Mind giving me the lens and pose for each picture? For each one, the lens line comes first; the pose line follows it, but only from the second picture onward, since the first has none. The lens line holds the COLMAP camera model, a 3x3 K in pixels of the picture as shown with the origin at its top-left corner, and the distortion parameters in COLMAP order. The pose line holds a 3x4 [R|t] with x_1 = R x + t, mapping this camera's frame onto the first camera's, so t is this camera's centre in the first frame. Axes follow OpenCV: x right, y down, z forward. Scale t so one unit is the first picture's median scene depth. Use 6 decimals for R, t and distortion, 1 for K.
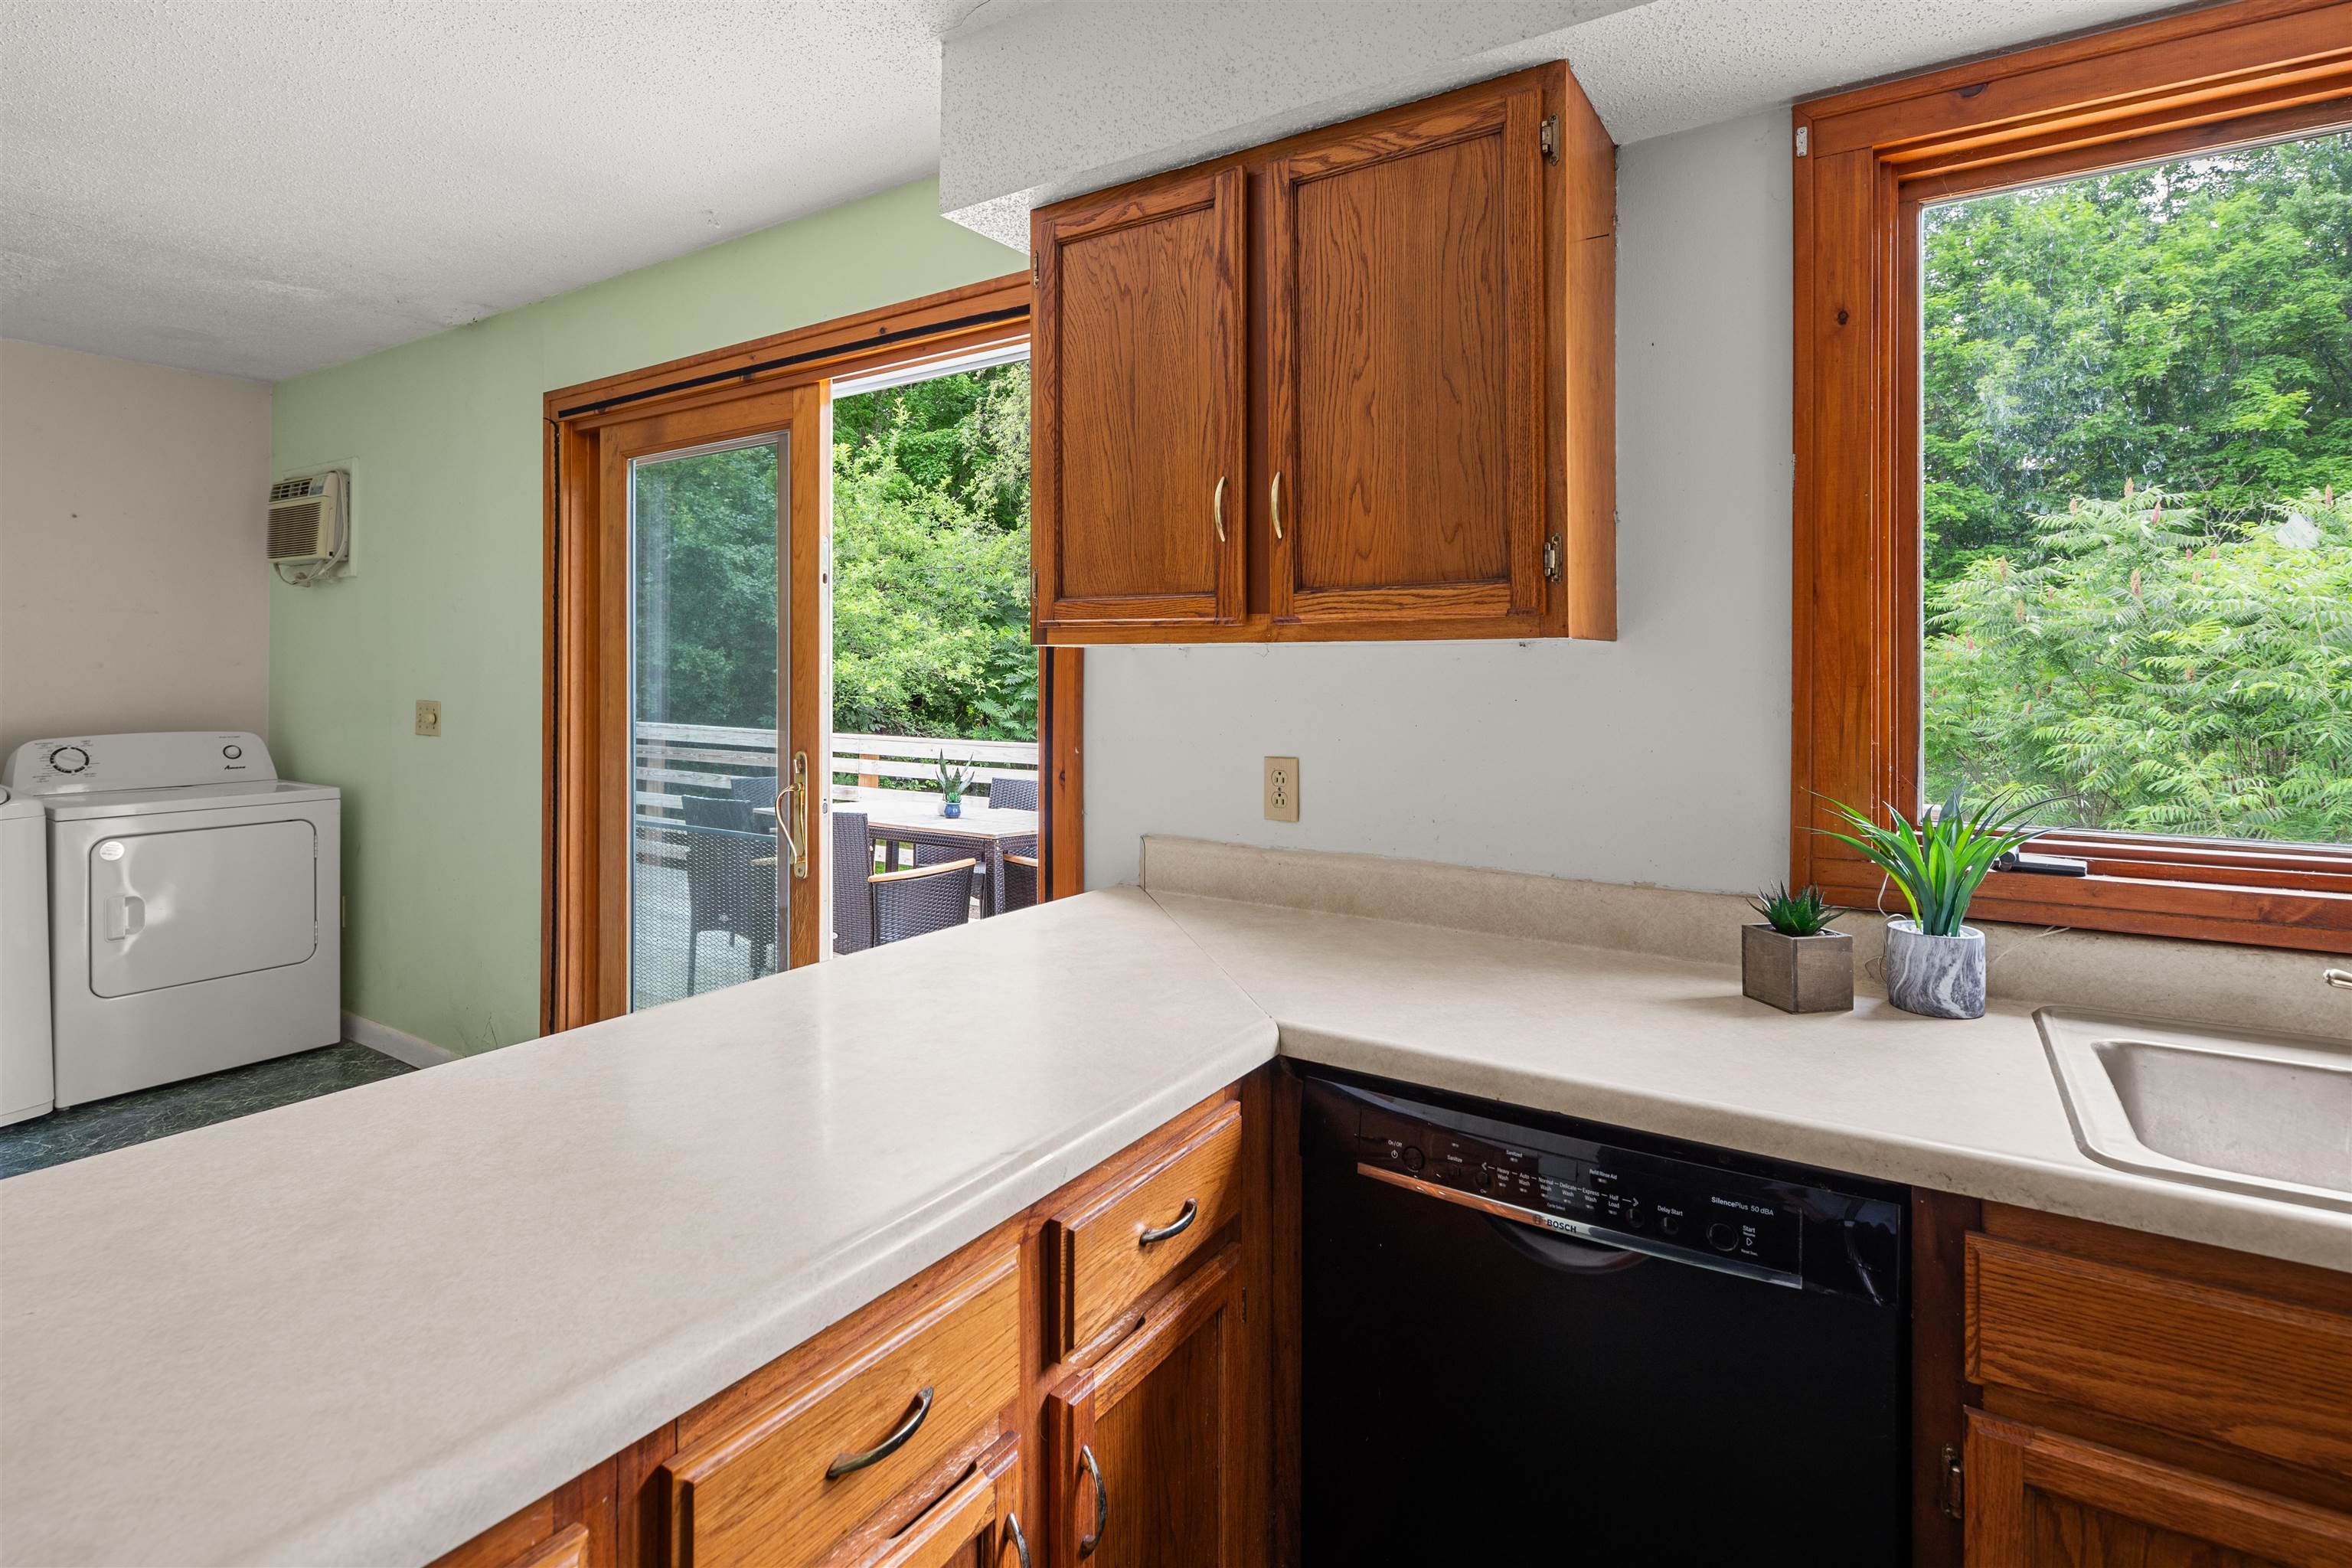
lens RADIAL K [[1138.5, 0, 1168.2], [0, 1138.5, 665.7], [0, 0, 1]] dist [-0.000357, -0.002130]
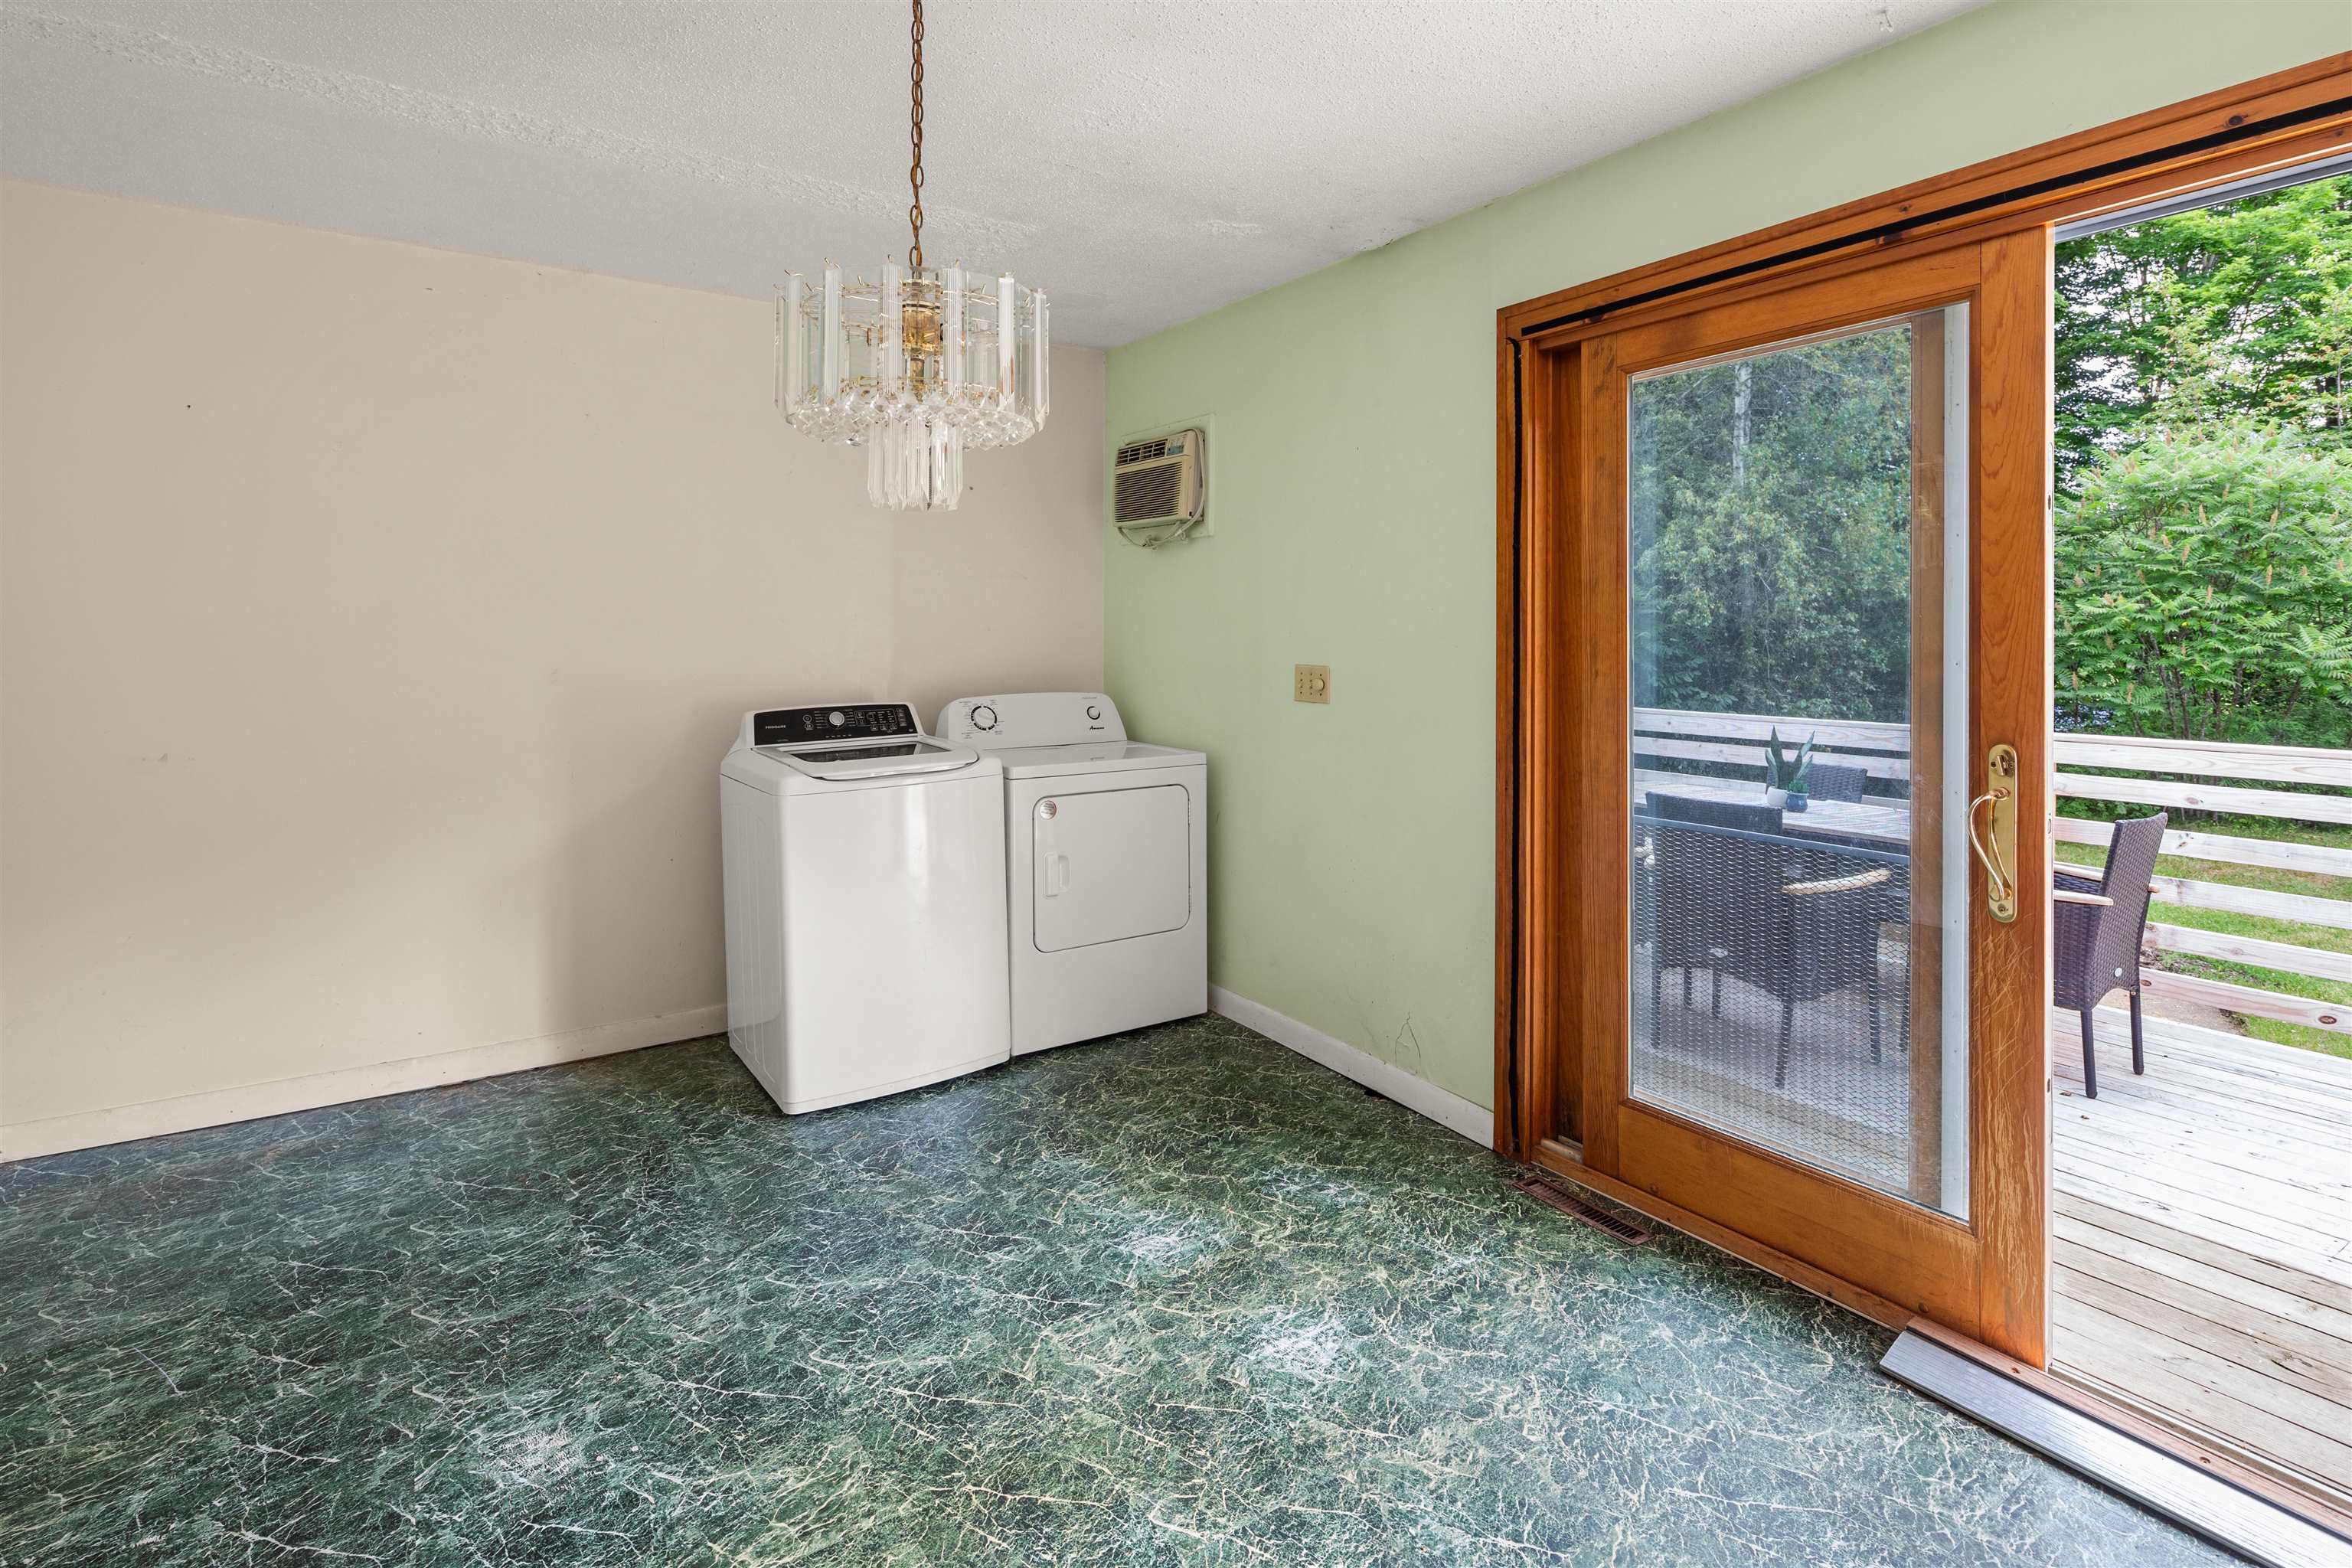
lens RADIAL K [[1158.4, 0, 1173.8], [0, 1158.4, 648.1], [0, 0, 1]] dist [0.001982, -0.000848]
pose [[0.915241, 0.004278, -0.402884, -0.759970], [0.002514, 0.999864, 0.016326, 0.001658], [0.402899, -0.015955, 0.915105, 0.175855]]
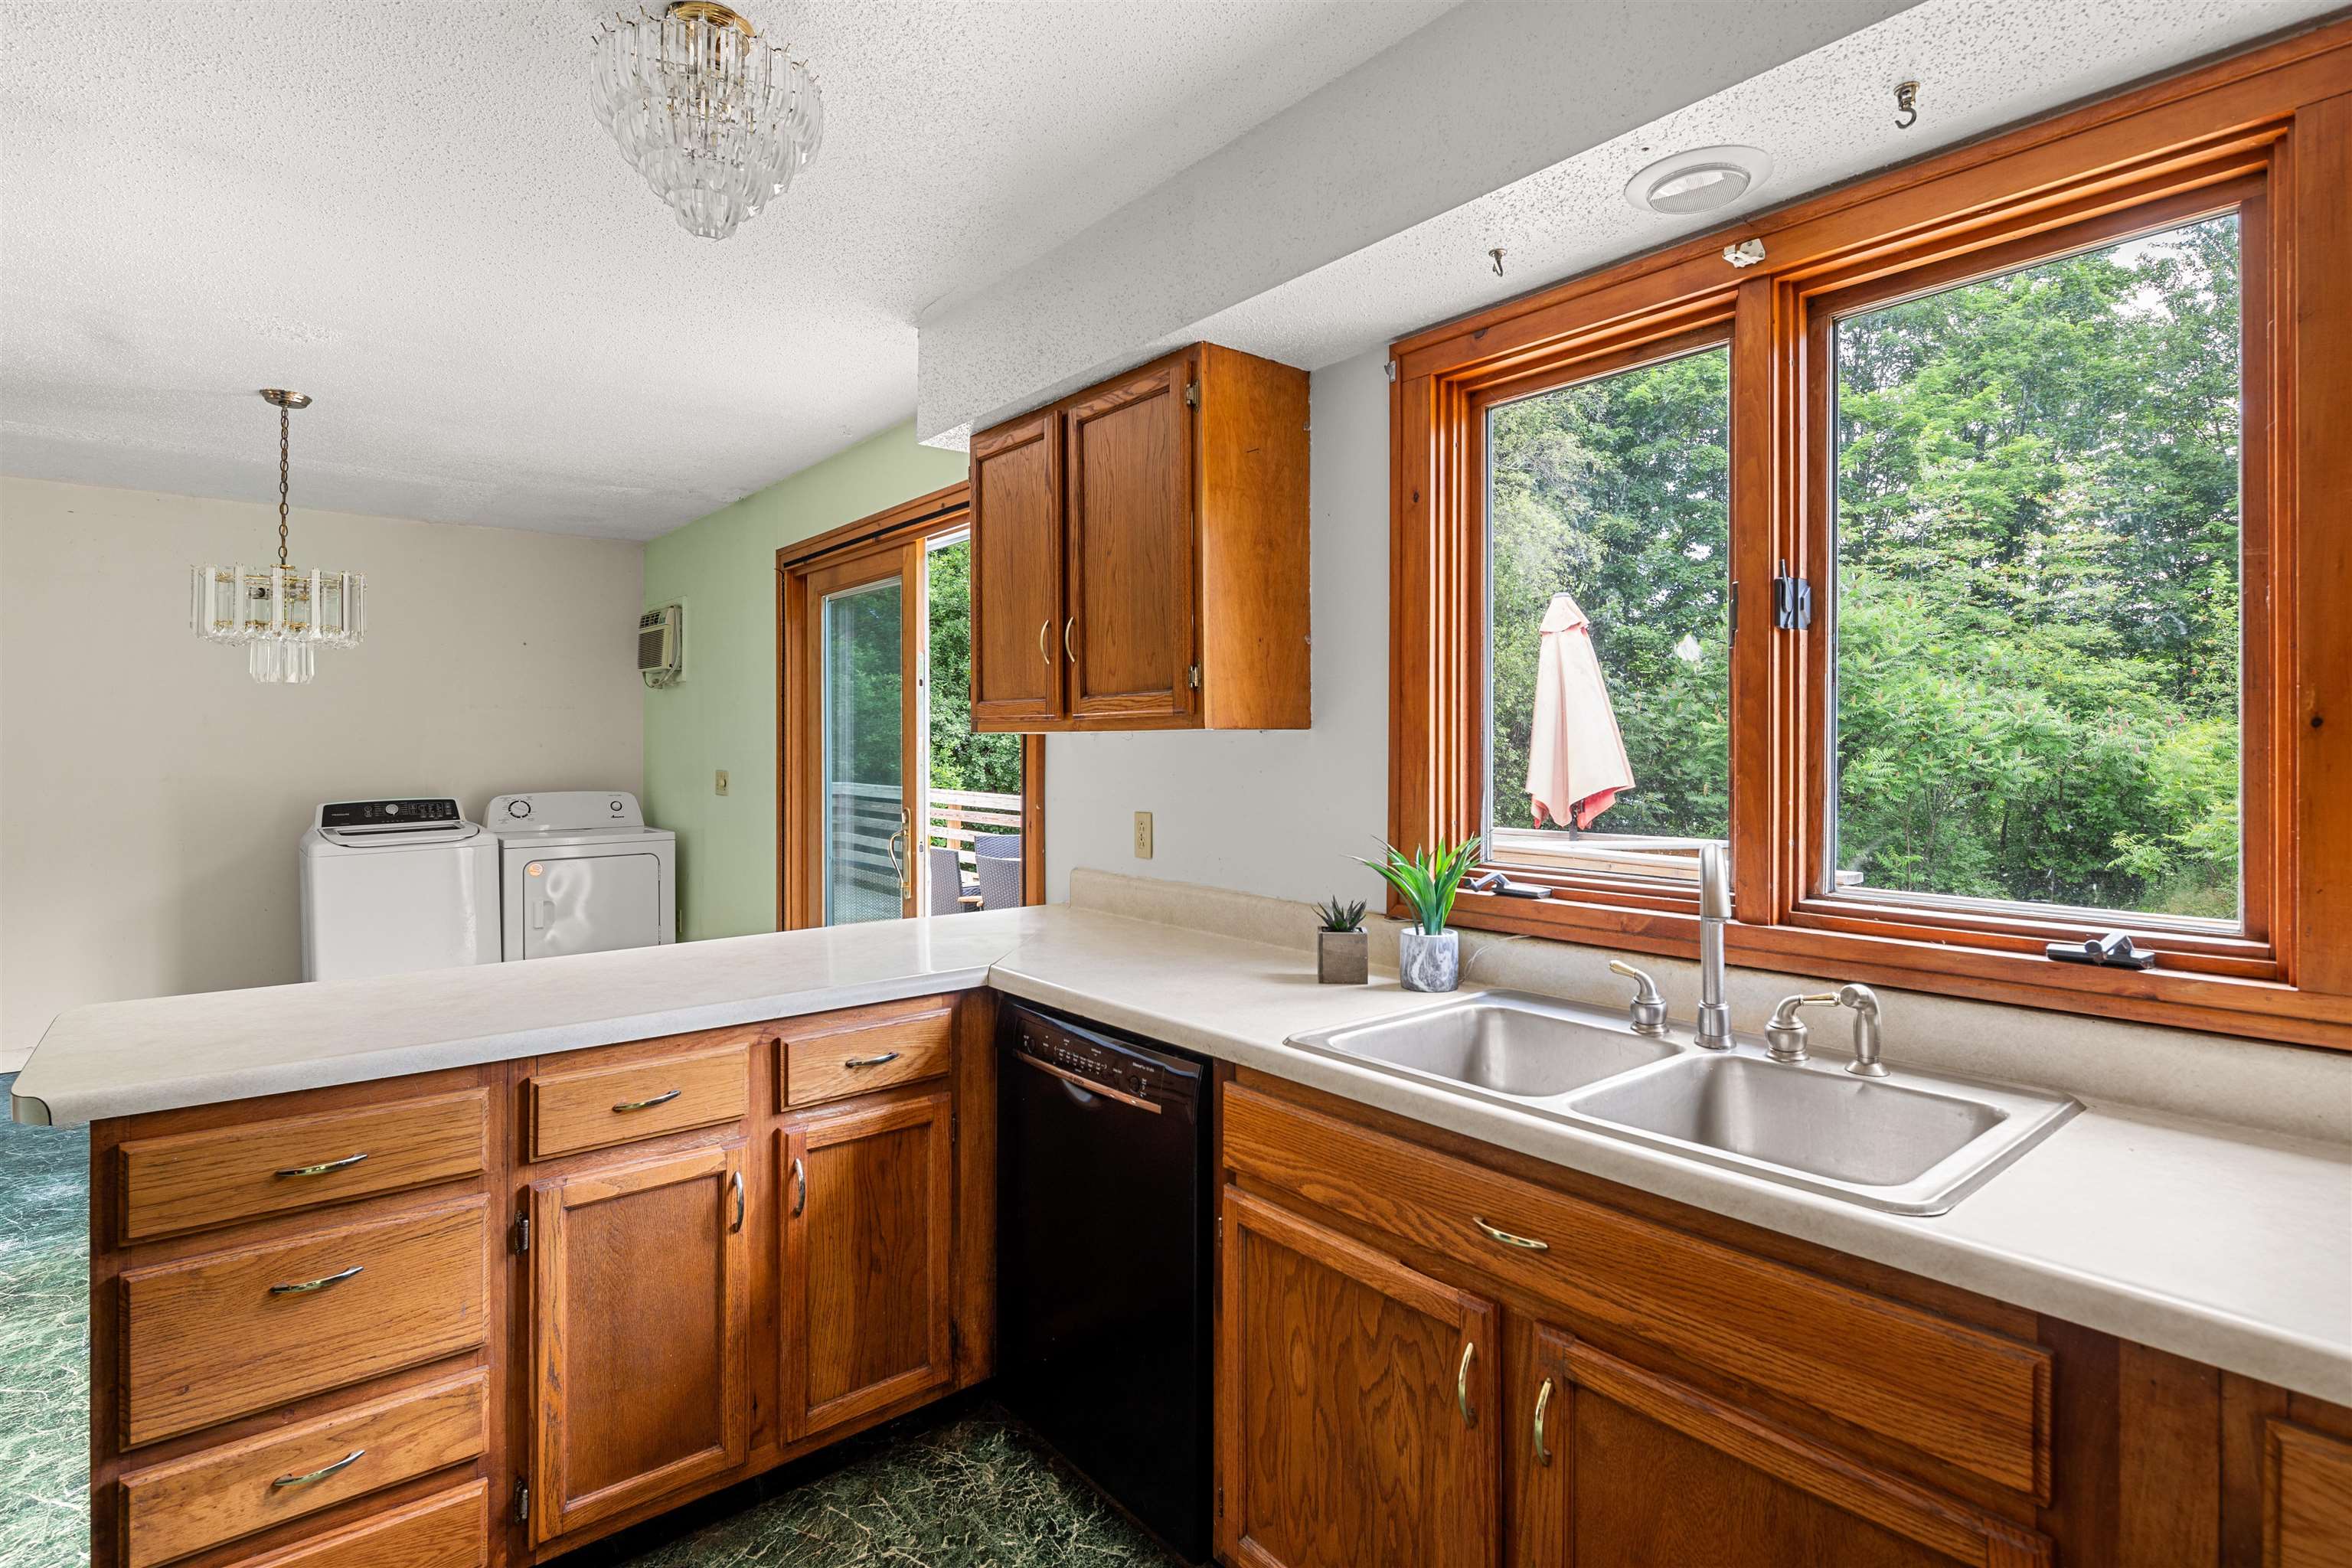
lens RADIAL K [[1145.5, 0, 1177.3], [0, 1145.5, 739.1], [0, 0, 1]] dist [-0.001694, -0.000601]
pose [[0.954921, -0.004110, -0.296832, 0.612612], [0.004019, 0.999992, -0.000917, -0.007786], [0.296833, -0.000317, 0.954929, -0.356601]]
